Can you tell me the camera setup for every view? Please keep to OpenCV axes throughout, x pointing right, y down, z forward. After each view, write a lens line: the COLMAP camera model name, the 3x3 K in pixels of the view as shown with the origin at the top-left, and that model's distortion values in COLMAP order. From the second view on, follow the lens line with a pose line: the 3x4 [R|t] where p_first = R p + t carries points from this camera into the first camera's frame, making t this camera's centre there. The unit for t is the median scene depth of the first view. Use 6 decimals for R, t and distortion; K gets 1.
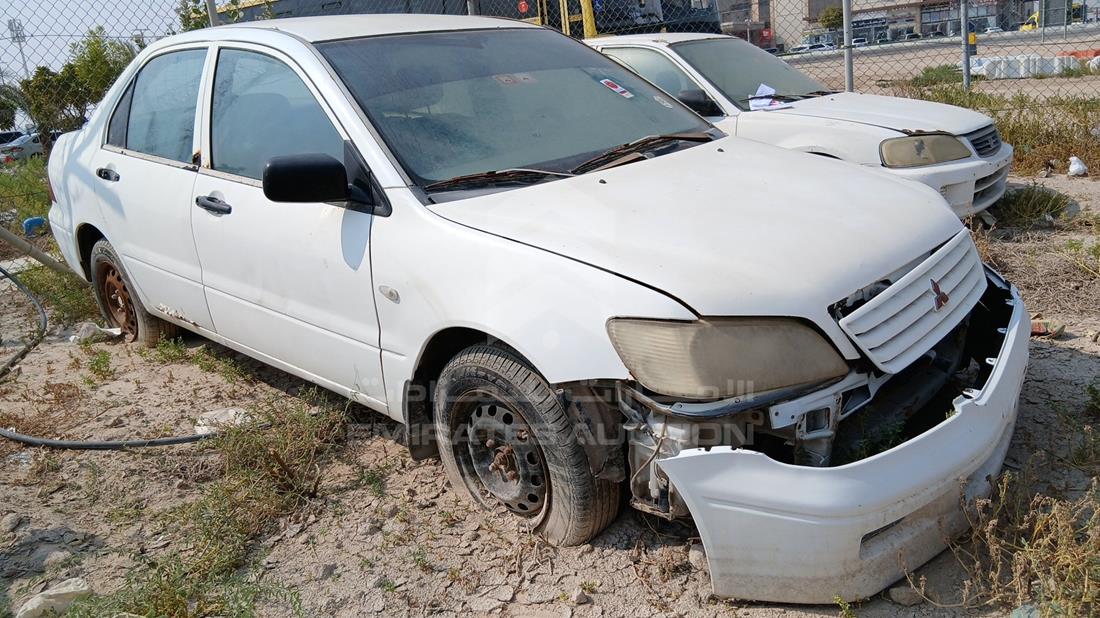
lens RADIAL K [[829.7, 0, 550.0], [0, 829.7, 309.0], [0, 0, 1]] dist [0.107852, -0.188289]
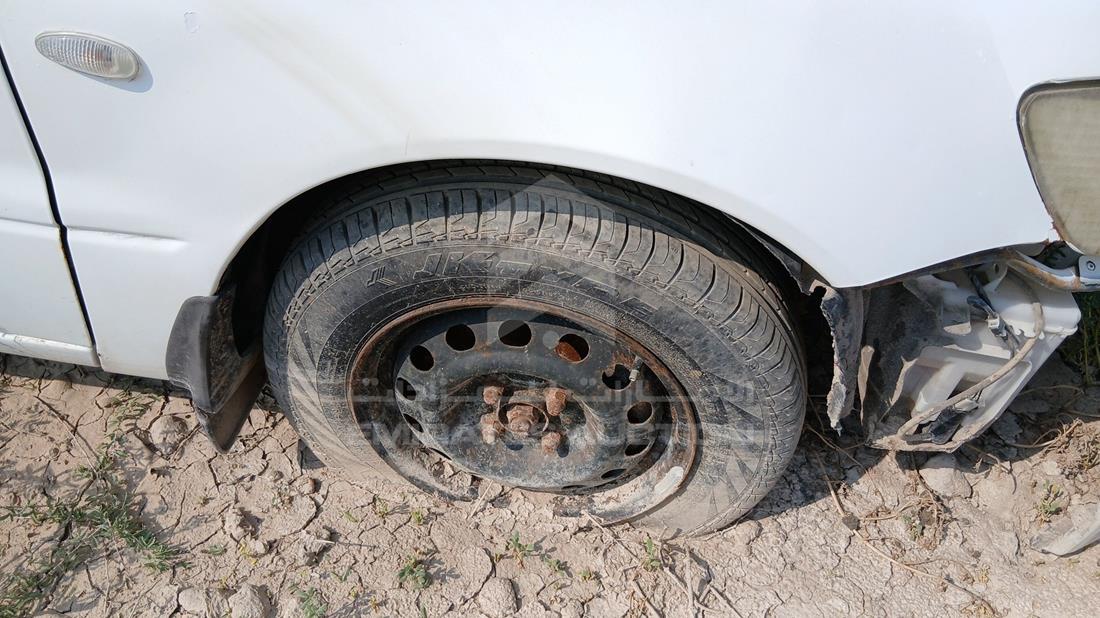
lens RADIAL K [[829.7, 0, 550.0], [0, 829.7, 309.0], [0, 0, 1]] dist [0.107852, -0.188289]
pose [[0.787635, -0.318716, 0.527305, -0.244756], [0.054468, 0.888485, 0.455662, -0.063892], [-0.613730, -0.330174, 0.717162, 0.662609]]
